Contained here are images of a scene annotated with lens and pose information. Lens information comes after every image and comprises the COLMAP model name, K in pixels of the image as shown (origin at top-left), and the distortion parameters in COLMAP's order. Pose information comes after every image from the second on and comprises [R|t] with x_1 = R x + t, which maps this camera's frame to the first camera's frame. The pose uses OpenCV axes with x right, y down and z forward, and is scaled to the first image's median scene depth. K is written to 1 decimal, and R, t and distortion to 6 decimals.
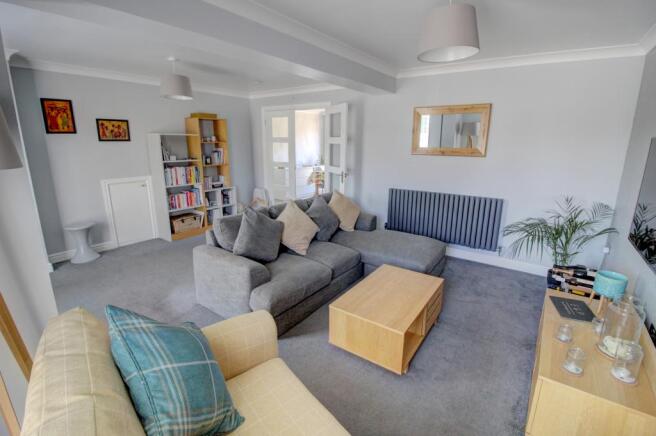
lens RADIAL K [[303.6, 0, 326.5], [0, 303.6, 214.3], [0, 0, 1]] dist [-0.006949, -0.009585]
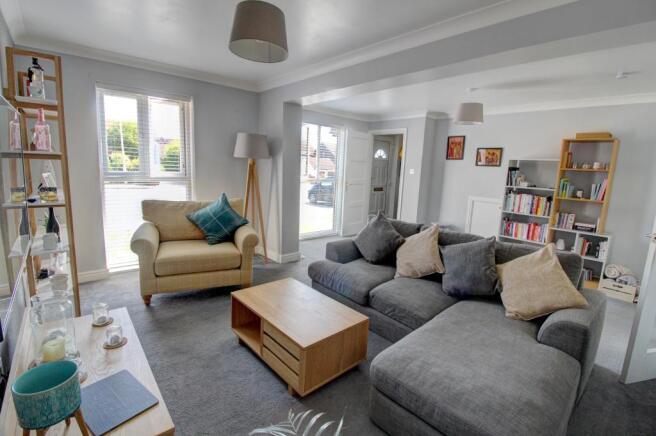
lens RADIAL K [[303.6, 0, 327.3], [0, 303.6, 215.9], [0, 0, 1]] dist [-0.006949, -0.009585]
pose [[-0.209659, 0.141545, -0.967475, 0.588055], [-0.274493, 0.941156, 0.197179, -0.118645], [0.938454, 0.306906, -0.158469, 0.647136]]
